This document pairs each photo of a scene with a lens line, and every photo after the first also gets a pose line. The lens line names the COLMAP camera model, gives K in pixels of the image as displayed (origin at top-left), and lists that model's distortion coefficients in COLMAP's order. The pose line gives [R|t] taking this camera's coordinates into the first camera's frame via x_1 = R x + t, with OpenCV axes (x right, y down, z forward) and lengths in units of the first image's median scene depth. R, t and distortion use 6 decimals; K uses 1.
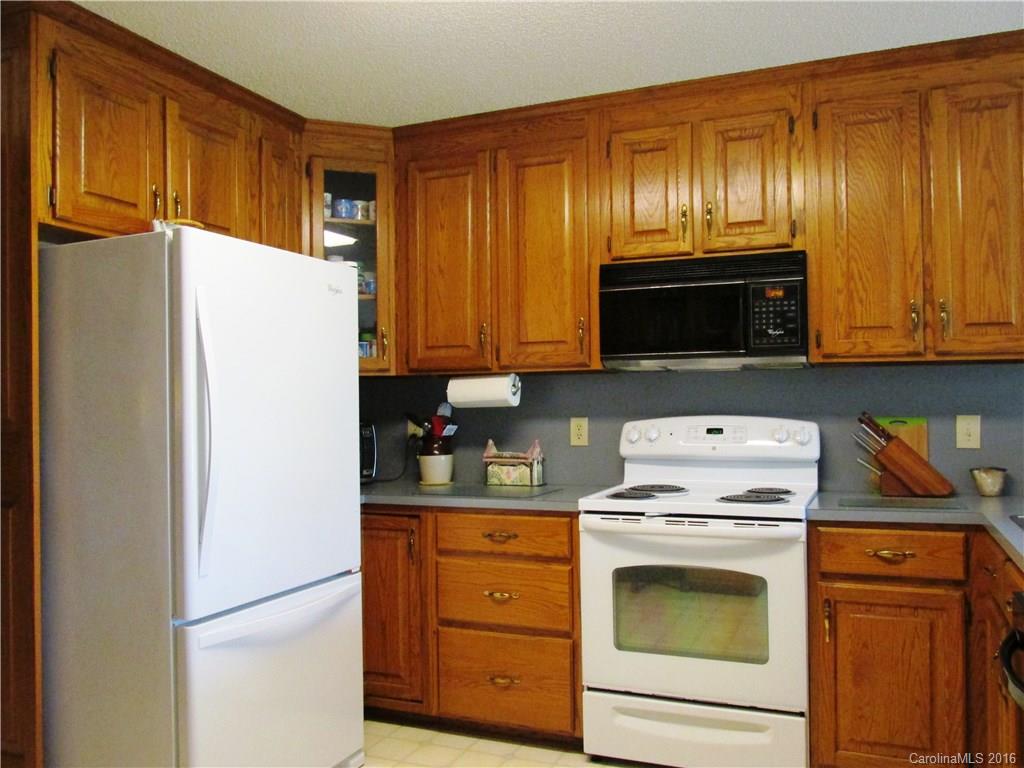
lens RADIAL K [[866.5, 0, 512.0], [0, 866.5, 384.0], [0, 0, 1]] dist [-0.012102, -0.004834]
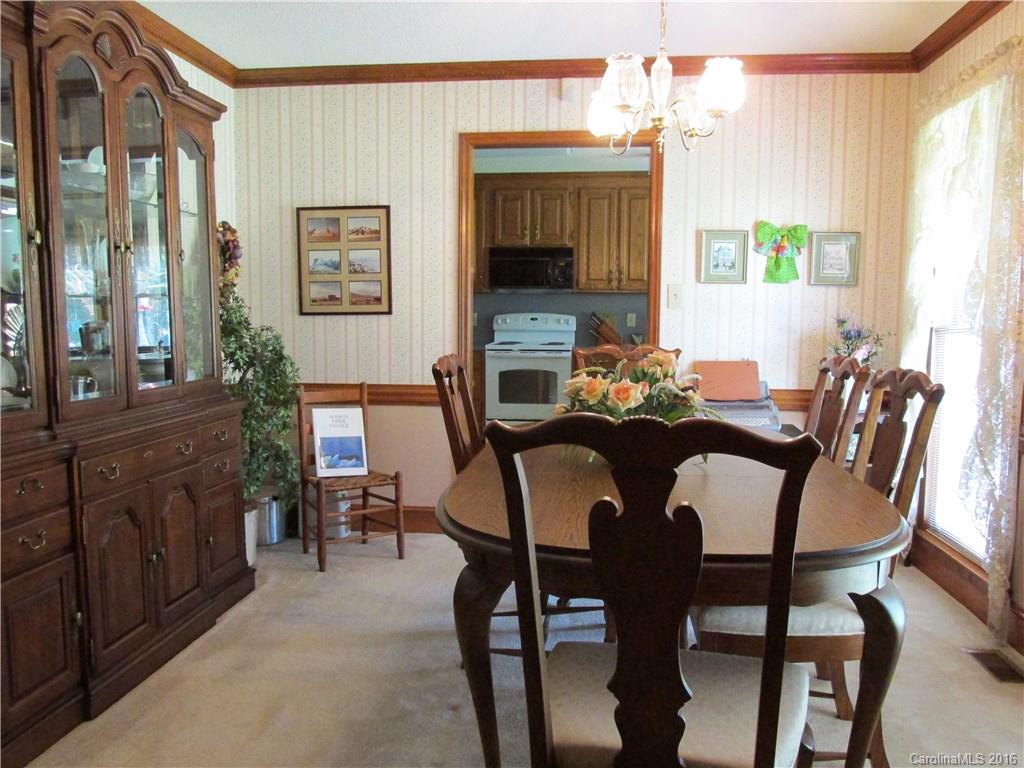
lens RADIAL K [[866.5, 0, 512.0], [0, 866.5, 384.0], [0, 0, 1]] dist [-0.012102, -0.004834]
pose [[0.958761, -0.009388, 0.284059, -0.559864], [-0.020538, 0.994553, 0.102191, -0.012178], [-0.283471, -0.103811, 0.953345, -1.417682]]
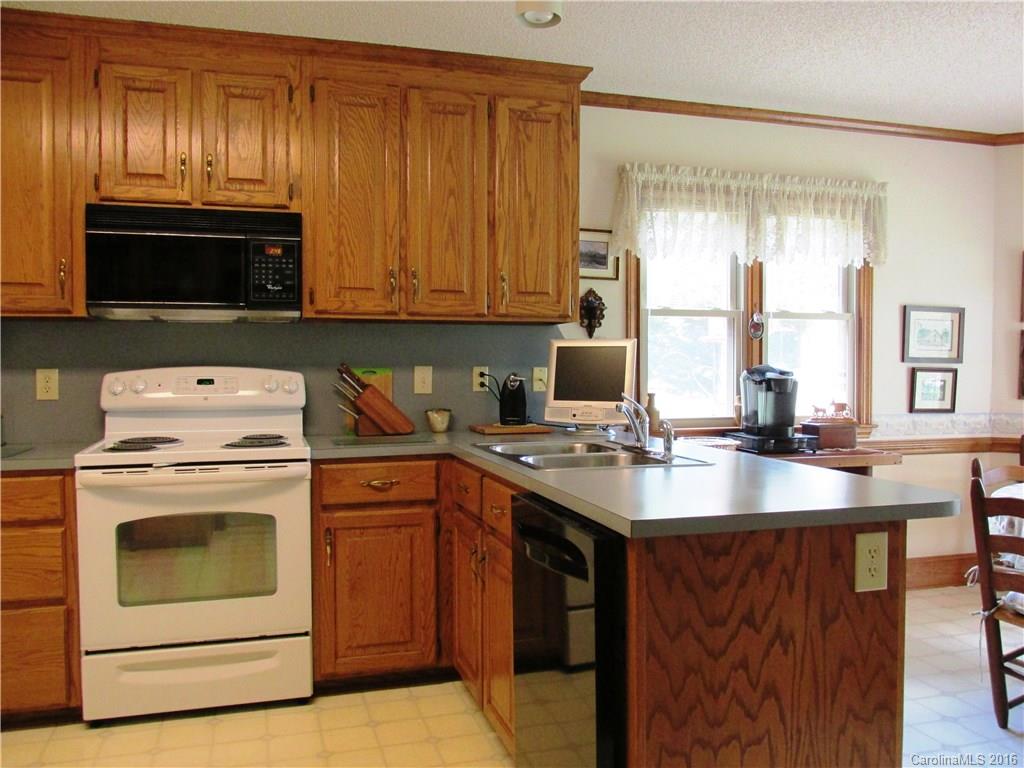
lens RADIAL K [[859.0, 0, 512.0], [0, 859.0, 384.0], [0, 0, 1]] dist [-0.005976, 0.007385]
pose [[0.775328, -0.010048, 0.631479, -0.138312], [-0.019807, 0.998995, 0.040215, 0.010468], [-0.631248, -0.043687, 0.774350, -0.007958]]
